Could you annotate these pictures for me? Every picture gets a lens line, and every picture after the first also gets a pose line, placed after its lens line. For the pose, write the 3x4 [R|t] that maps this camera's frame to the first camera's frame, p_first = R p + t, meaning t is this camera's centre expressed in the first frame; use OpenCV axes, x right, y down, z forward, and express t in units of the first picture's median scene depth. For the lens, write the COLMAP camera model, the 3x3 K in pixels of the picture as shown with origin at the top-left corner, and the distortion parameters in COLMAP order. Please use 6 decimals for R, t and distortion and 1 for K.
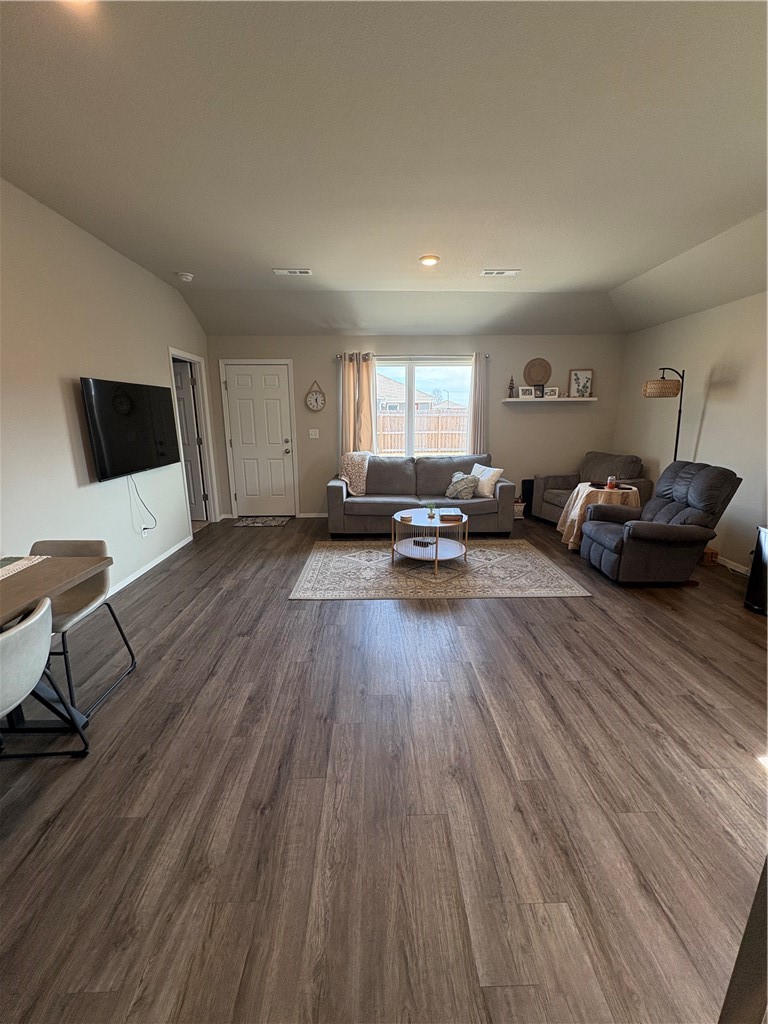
lens RADIAL K [[408.3, 0, 384.6], [0, 408.3, 510.2], [0, 0, 1]] dist [-0.000792, 0.000461]
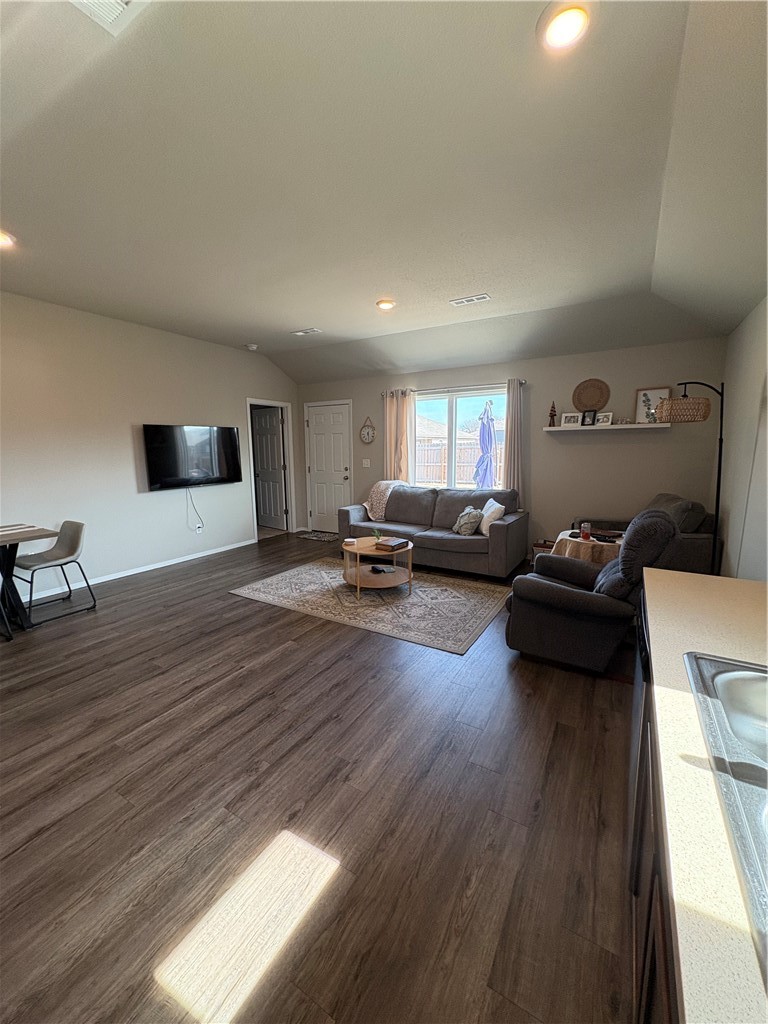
lens RADIAL K [[408.3, 0, 384.9], [0, 408.3, 510.4], [0, 0, 1]] dist [-0.000792, 0.000461]
pose [[0.845648, 0.079706, -0.527756, 0.700413], [-0.117445, 0.992340, -0.038317, -0.034319], [0.520660, 0.094385, 0.848531, 0.138691]]
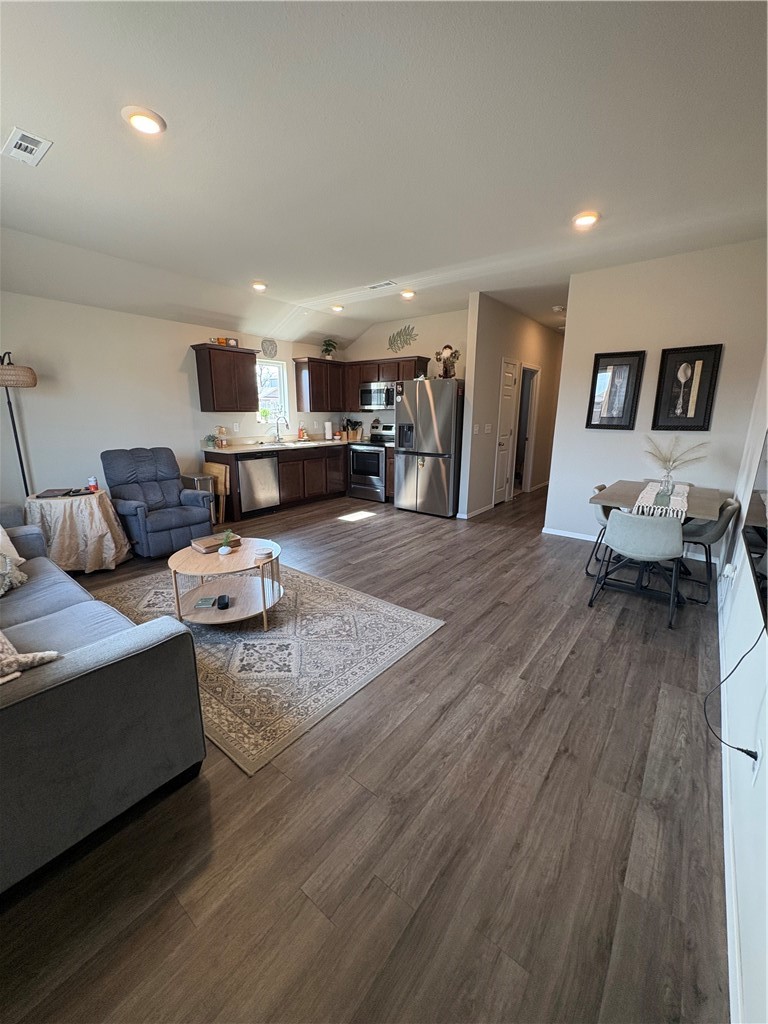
lens RADIAL K [[408.3, 0, 384.2], [0, 408.3, 510.8], [0, 0, 1]] dist [-0.000792, 0.000461]
pose [[-0.770764, -0.152713, 0.618548, -0.542500], [0.141403, 0.905634, 0.399791, -0.307471], [-0.621231, 0.395609, -0.676436, 1.348839]]
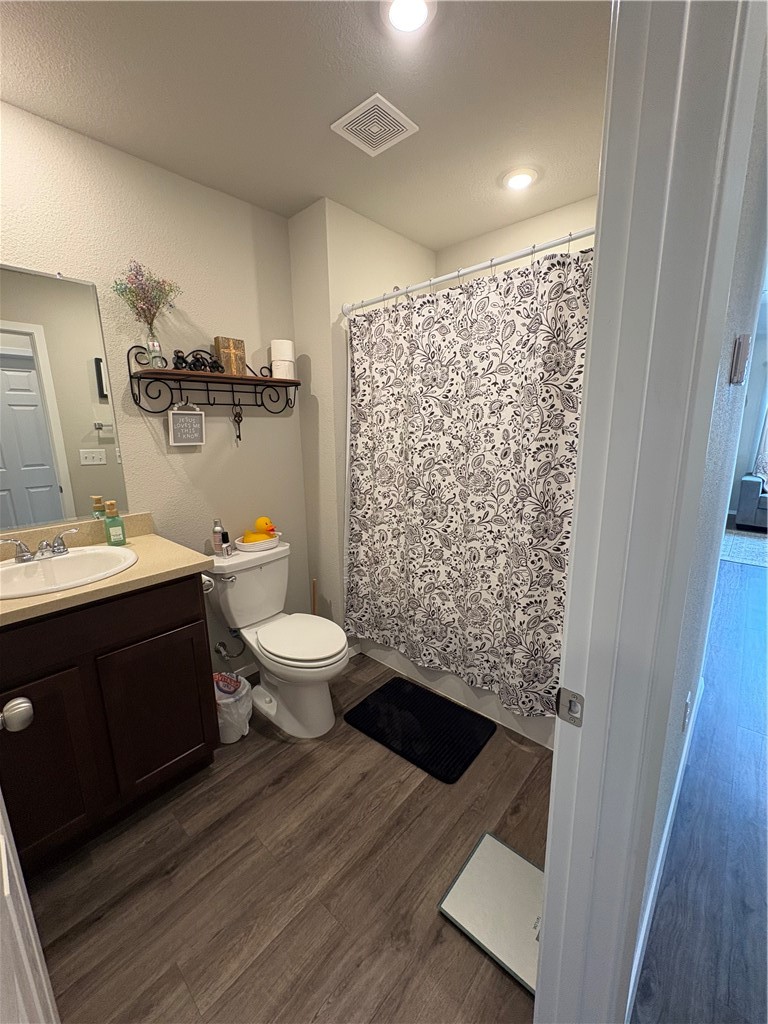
lens RADIAL K [[408.3, 0, 386.2], [0, 408.3, 511.1], [0, 0, 1]] dist [-0.000792, 0.000461]
pose [[0.725578, 0.132030, -0.675355, -0.193884], [-0.143716, 0.988854, 0.038914, -0.201684], [0.672965, 0.068824, 0.736465, 0.932014]]
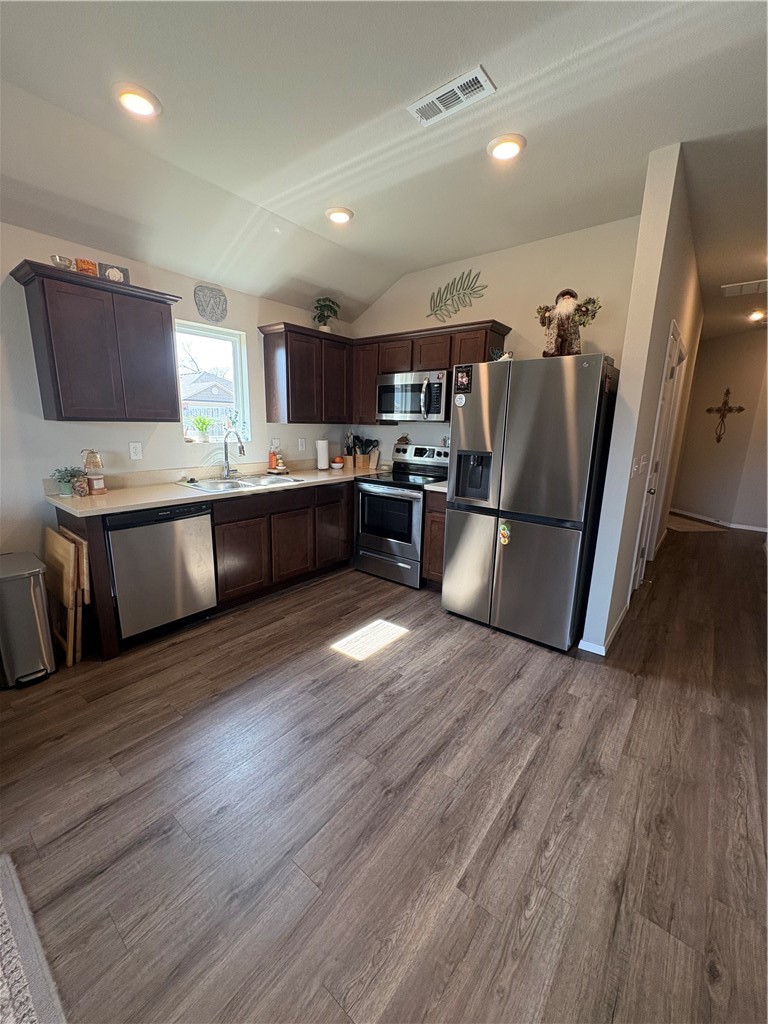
lens RADIAL K [[408.3, 0, 384.7], [0, 408.3, 511.8], [0, 0, 1]] dist [-0.000792, 0.000461]
pose [[-0.761631, -0.154494, 0.629325, 0.015177], [0.127428, 0.916495, 0.379209, -0.185079], [-0.635358, 0.369011, -0.678344, 0.799750]]
